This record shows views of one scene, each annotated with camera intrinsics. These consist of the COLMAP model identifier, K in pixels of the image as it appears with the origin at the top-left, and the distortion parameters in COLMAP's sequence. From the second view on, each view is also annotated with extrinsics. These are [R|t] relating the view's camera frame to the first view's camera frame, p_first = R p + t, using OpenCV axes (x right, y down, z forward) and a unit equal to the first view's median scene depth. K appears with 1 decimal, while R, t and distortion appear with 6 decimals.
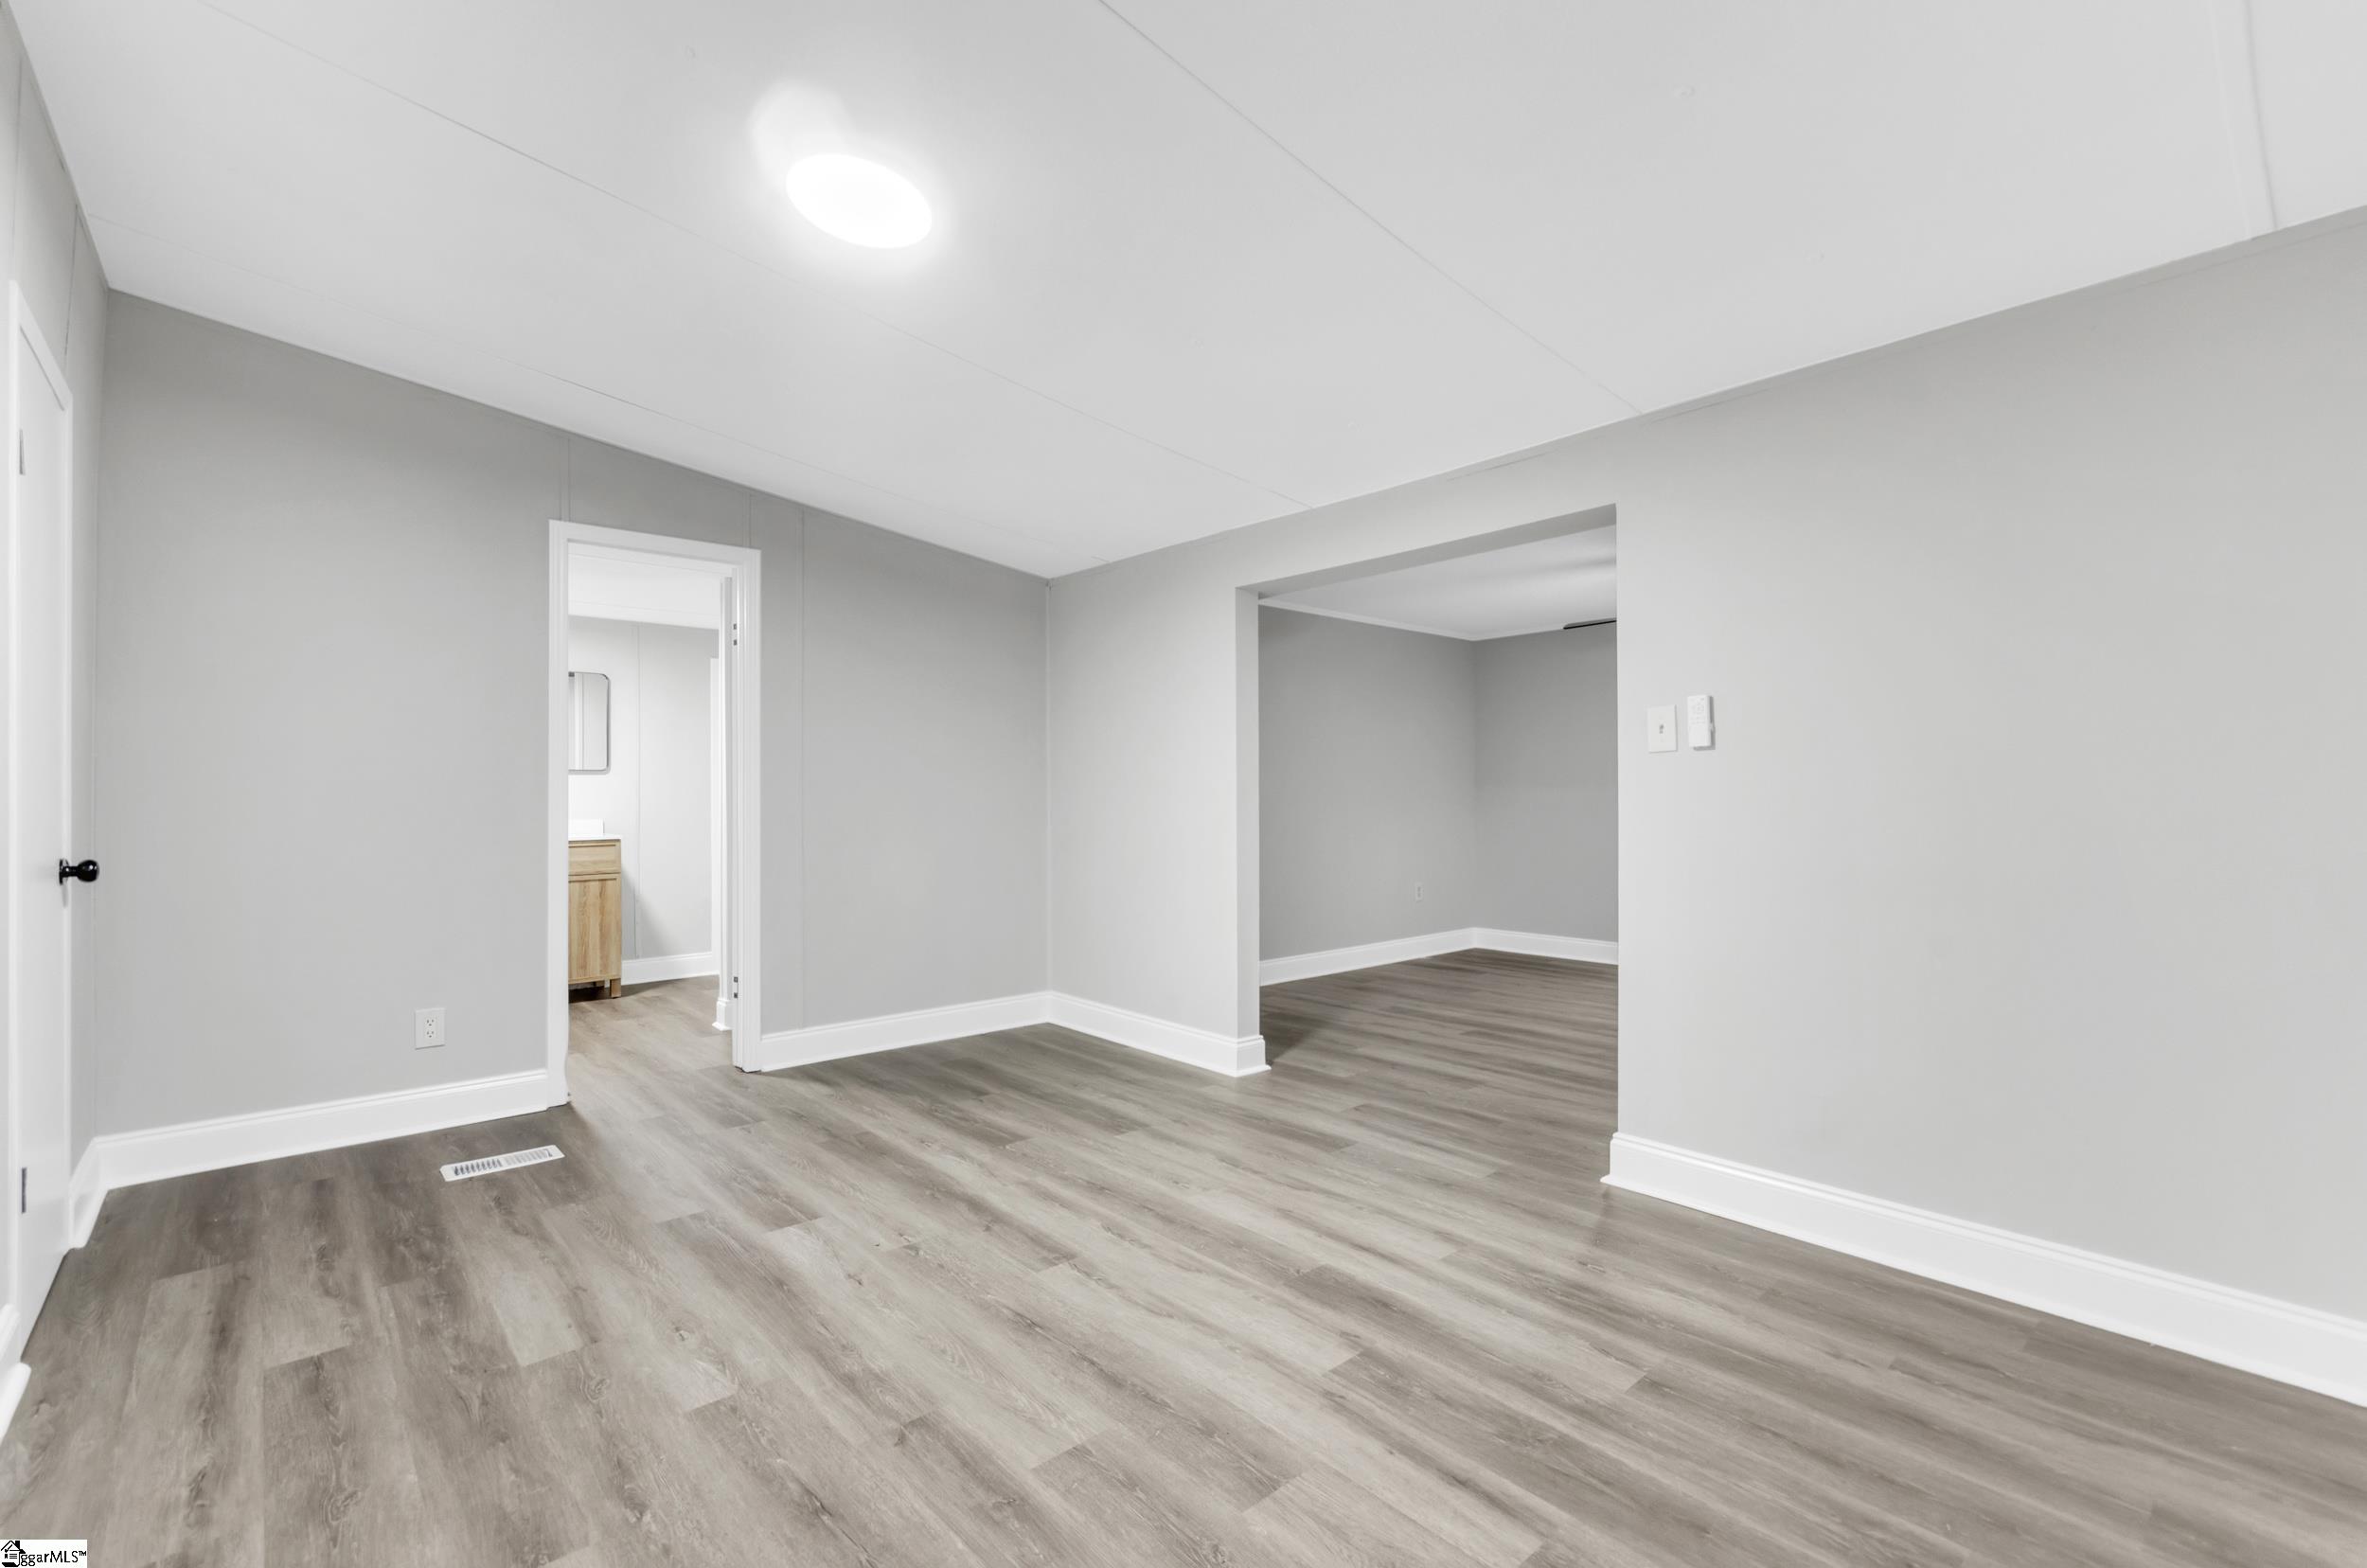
lens RADIAL K [[1048.0, 0, 1183.6], [0, 1048.0, 797.1], [0, 0, 1]] dist [-0.002497, 0.000117]
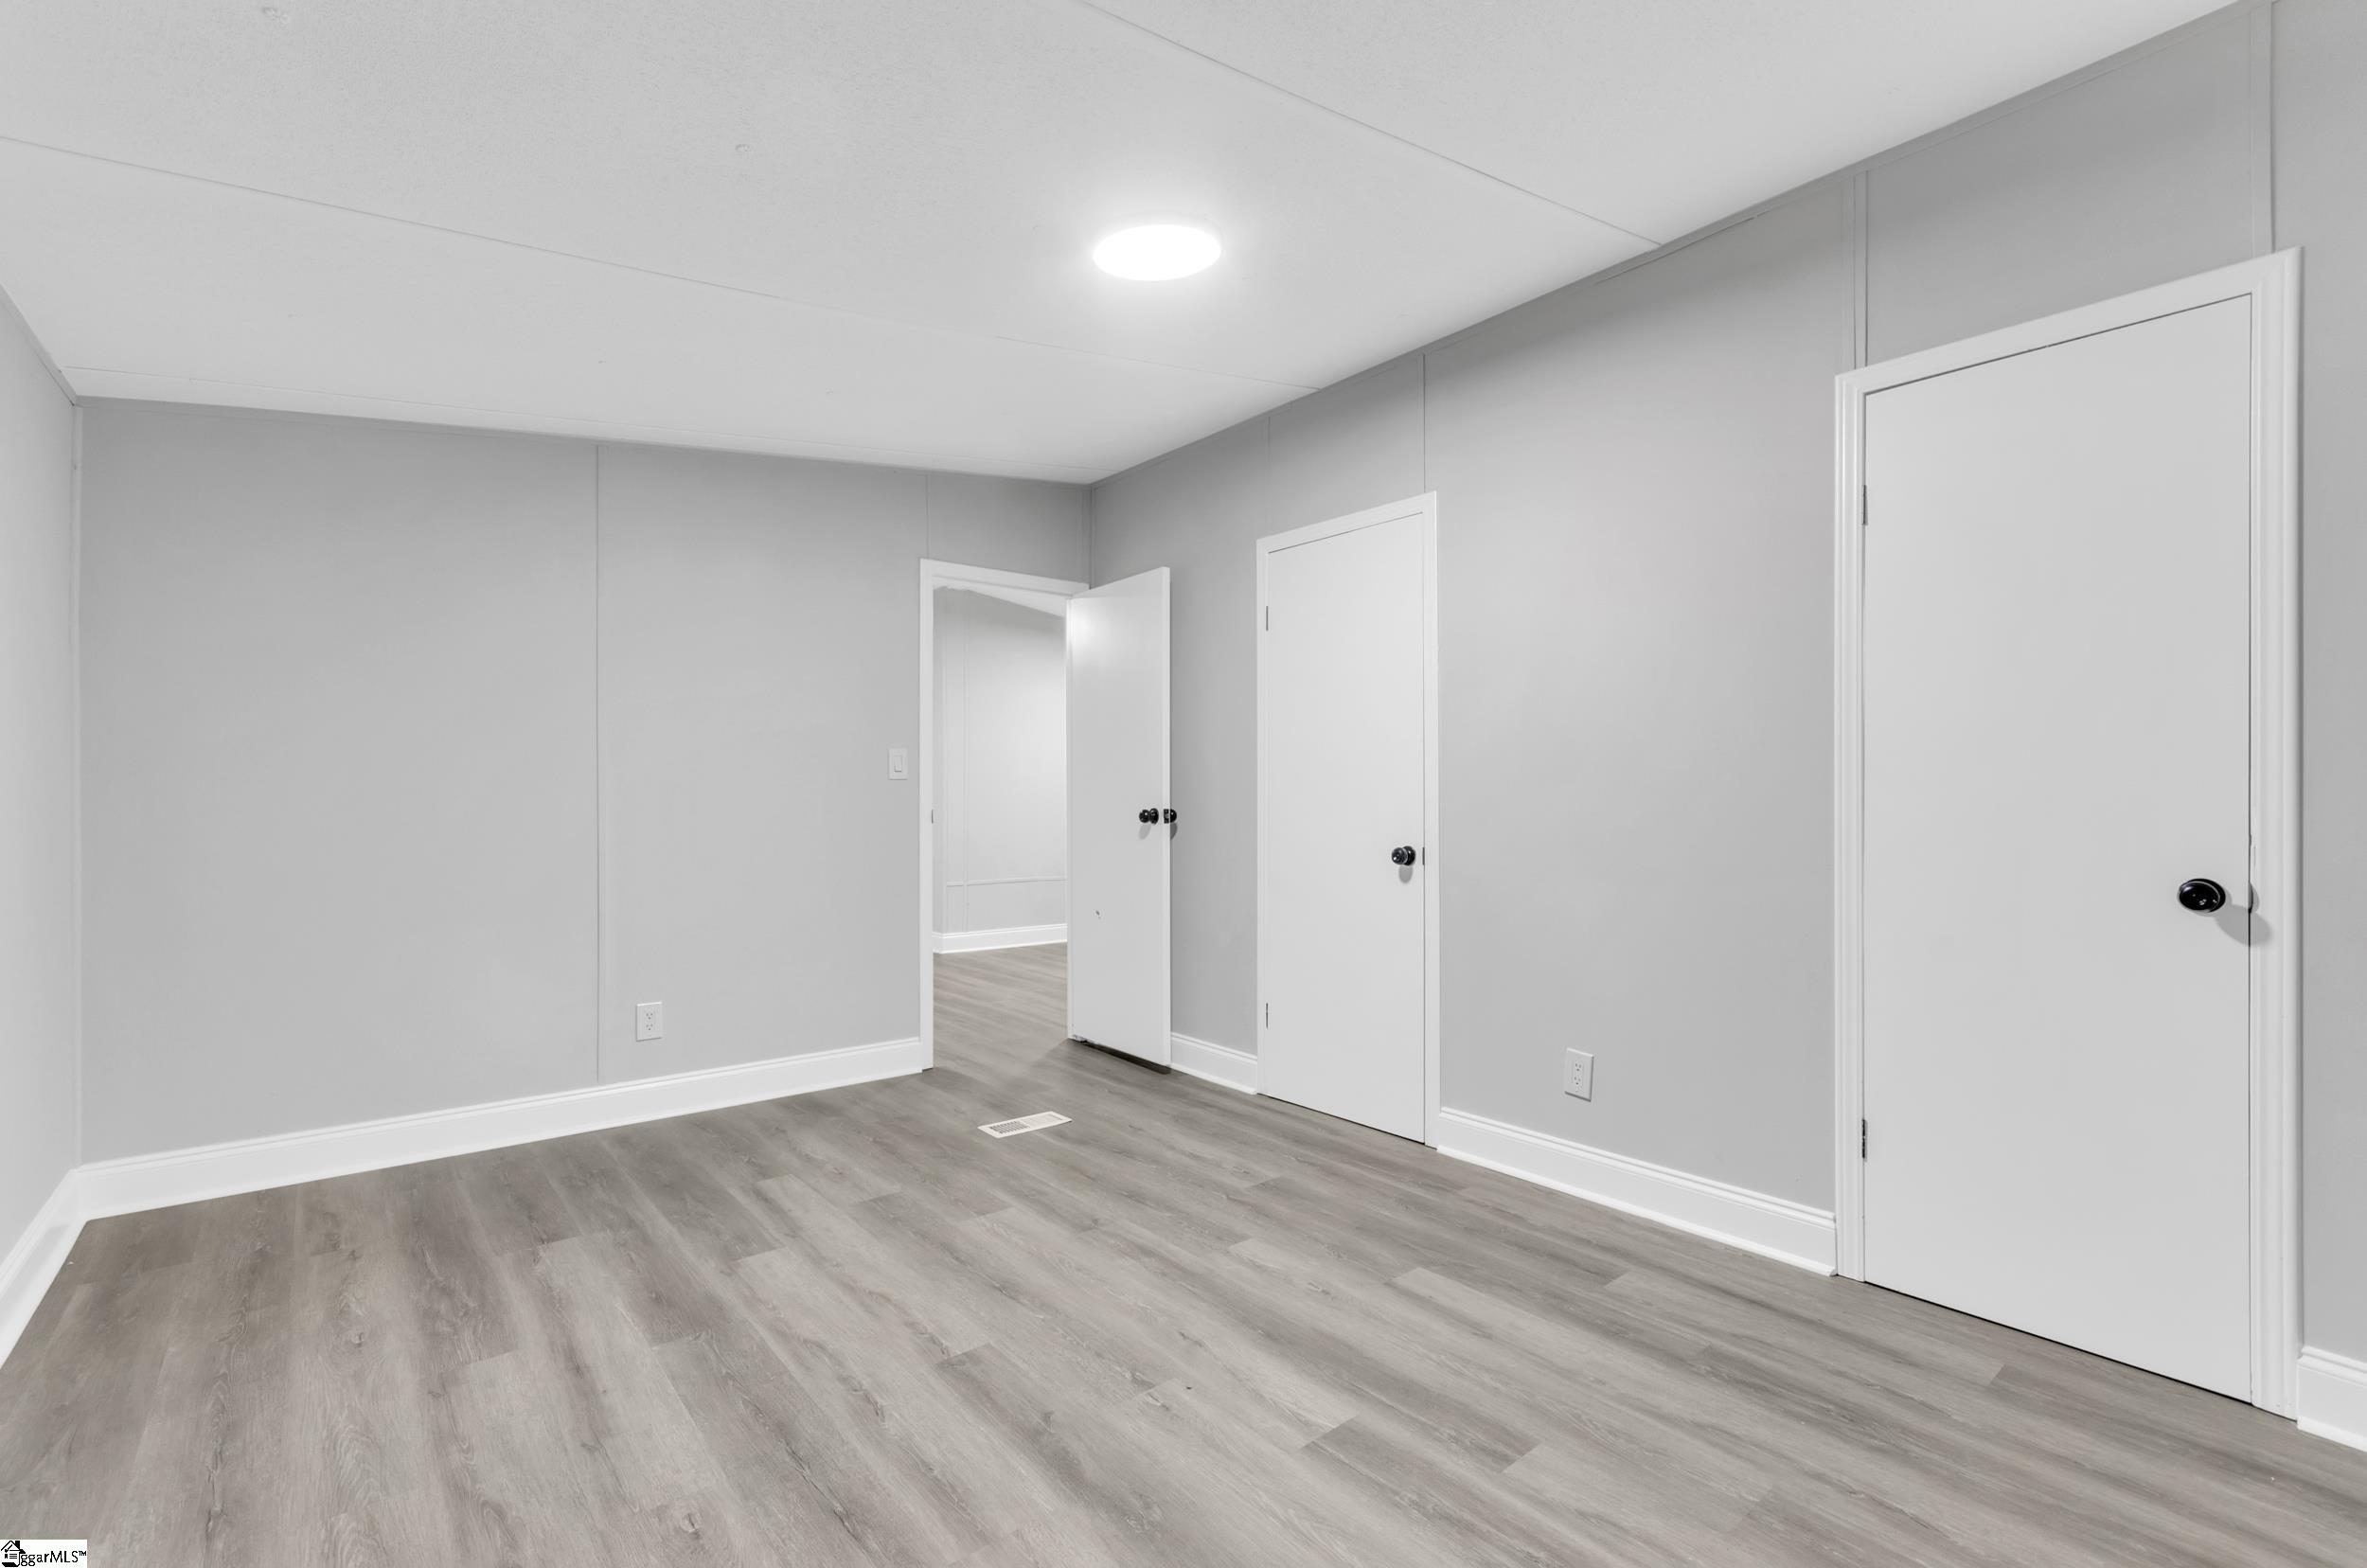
lens RADIAL K [[1048.0, 0, 1183.6], [0, 1048.0, 797.1], [0, 0, 1]] dist [-0.002497, 0.000117]
pose [[-0.999457, 0.000437, 0.032961, -0.372842], [0.000414, 1.000000, -0.000684, -0.005364], [-0.032962, -0.000670, -0.999456, 2.099185]]
